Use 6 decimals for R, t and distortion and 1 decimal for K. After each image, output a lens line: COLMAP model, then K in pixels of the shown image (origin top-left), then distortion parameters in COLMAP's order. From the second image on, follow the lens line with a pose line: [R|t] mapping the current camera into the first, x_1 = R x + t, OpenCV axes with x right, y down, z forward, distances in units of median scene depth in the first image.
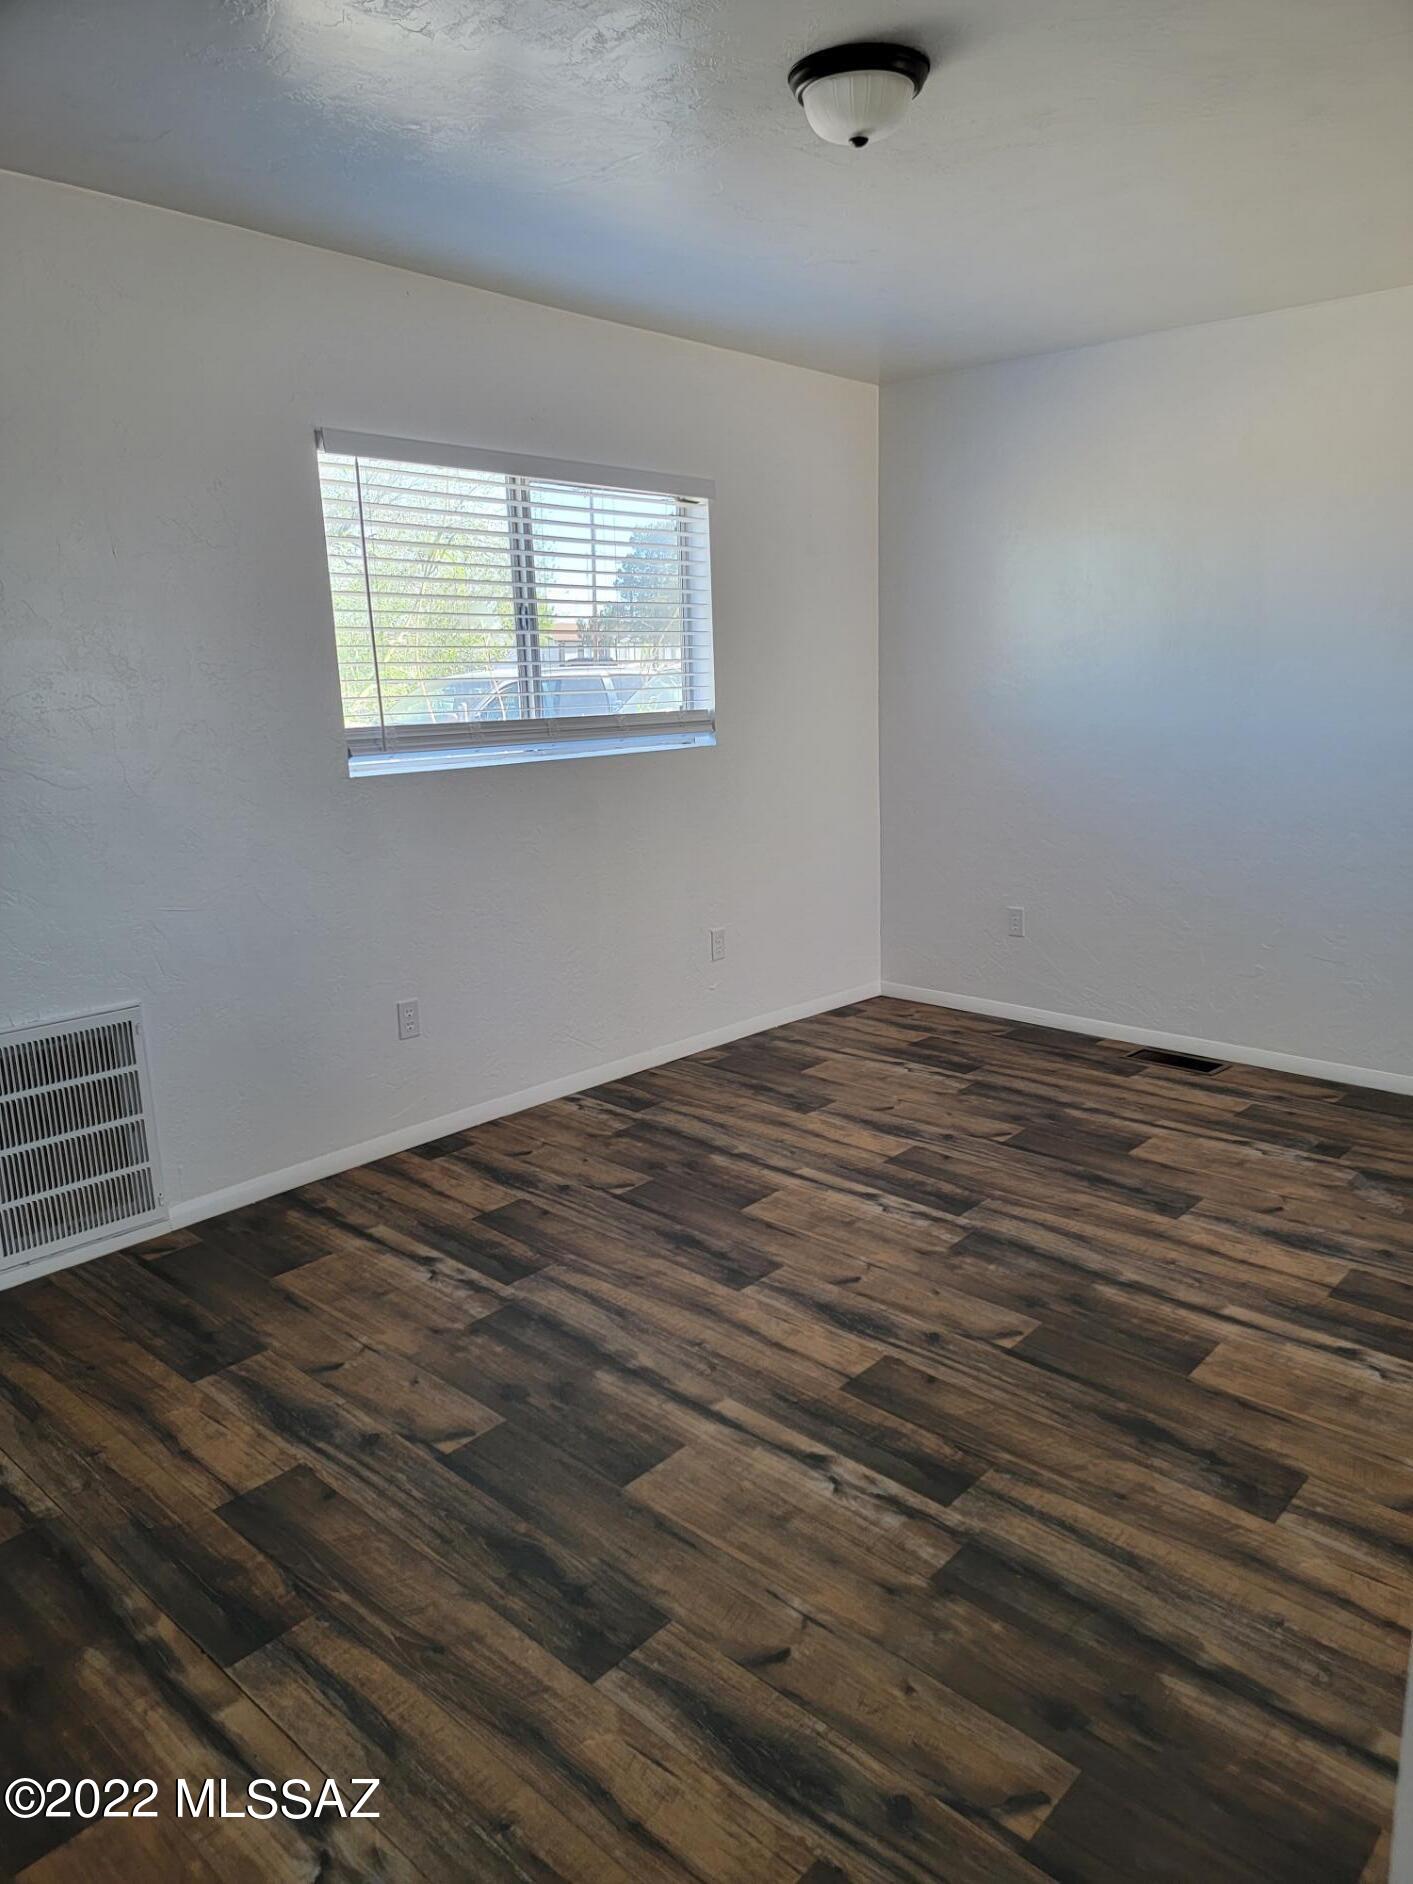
lens RADIAL K [[1347.6, 0, 706.5], [0, 1347.6, 942.0], [0, 0, 1]] dist [0.030294, 0.000385]
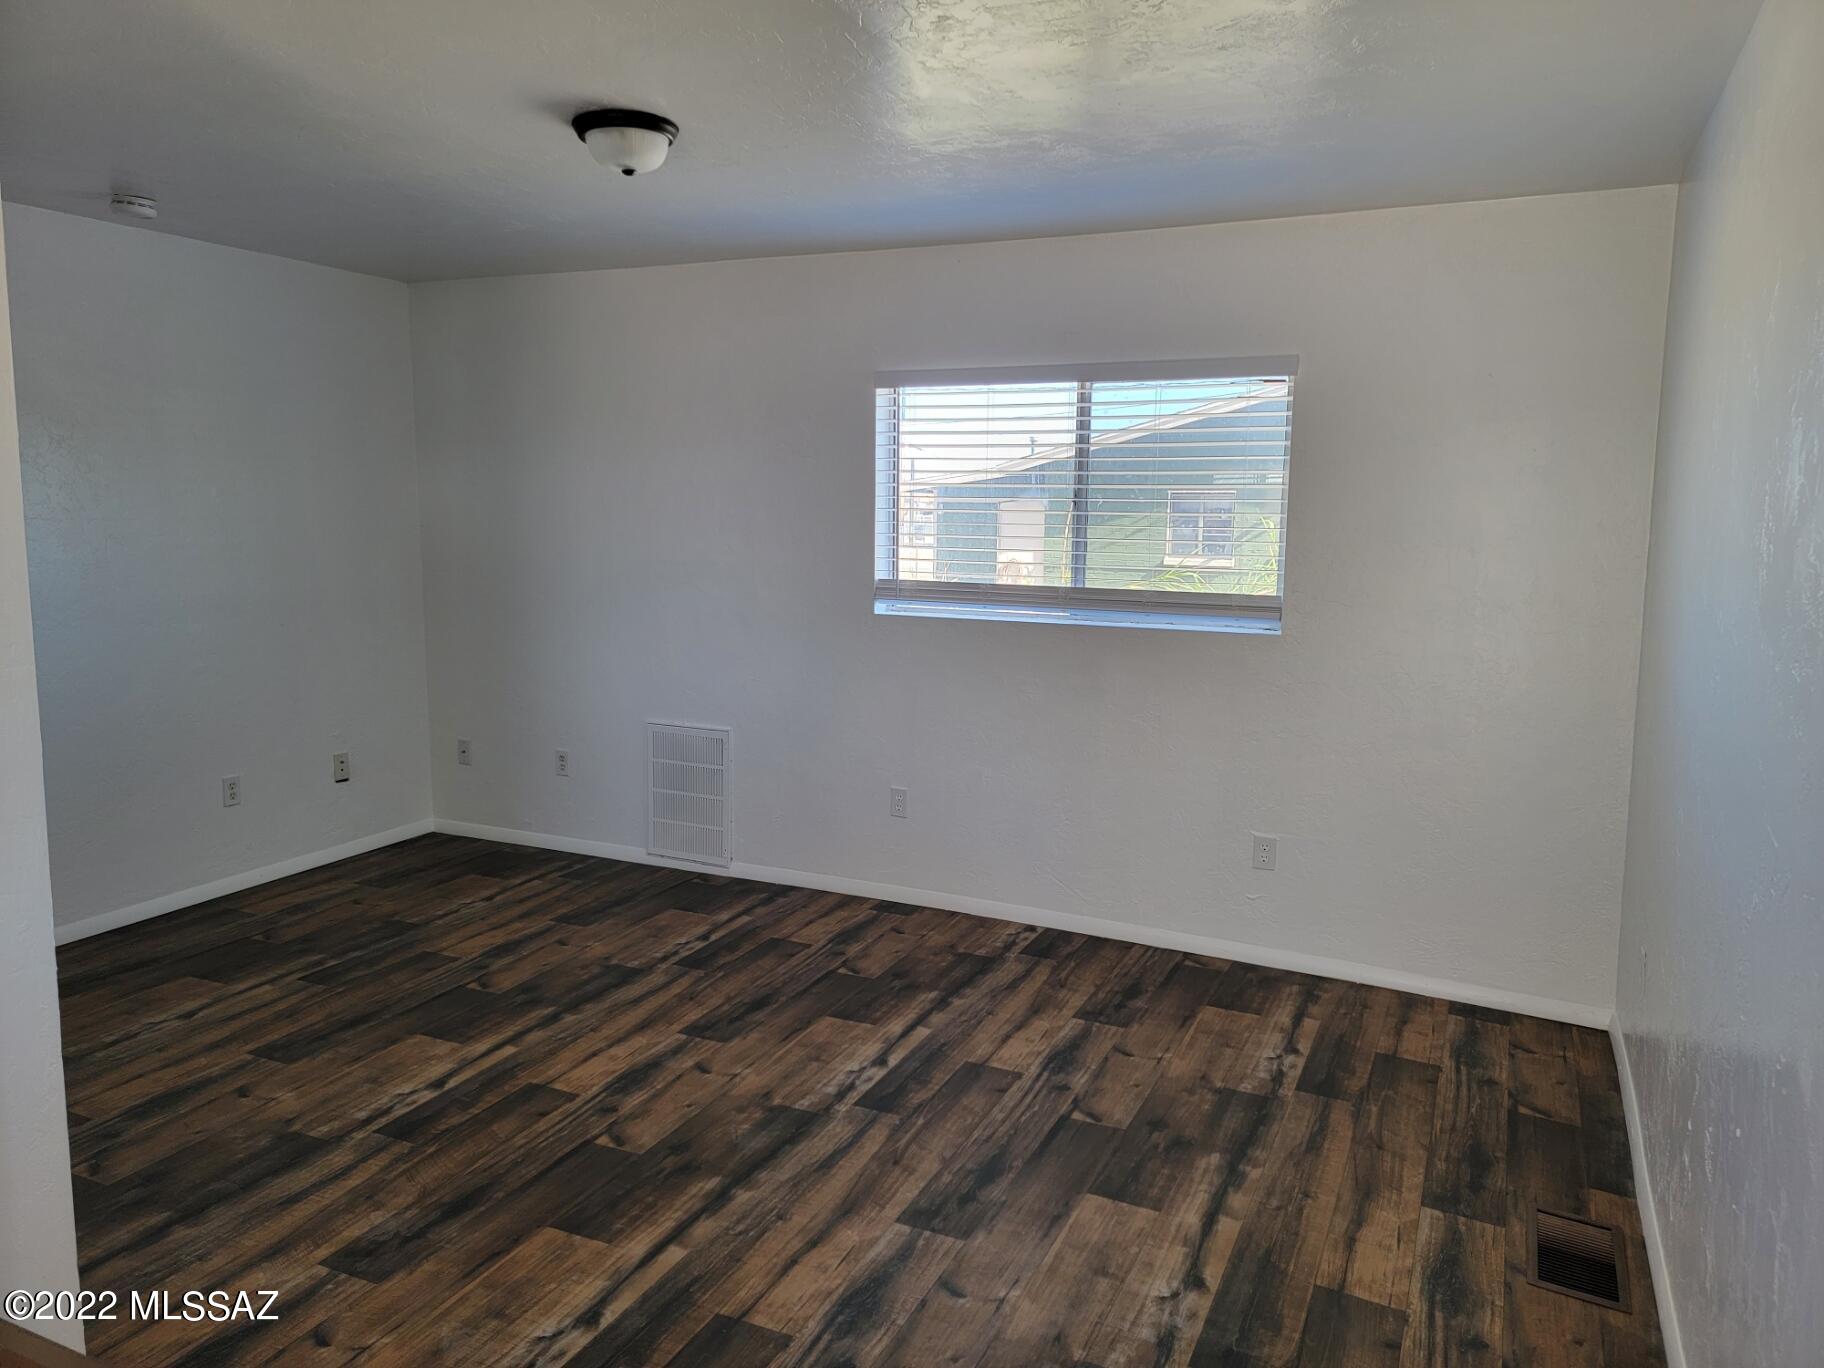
lens RADIAL K [[1256.9, 0, 912.0], [0, 1256.9, 684.0], [0, 0, 1]] dist [0.031439, -0.002009]
pose [[0.300371, 0.167345, -0.939028, 0.949196], [-0.226906, 0.968763, 0.100063, -0.187650], [0.926440, 0.183015, 0.328959, 0.624933]]
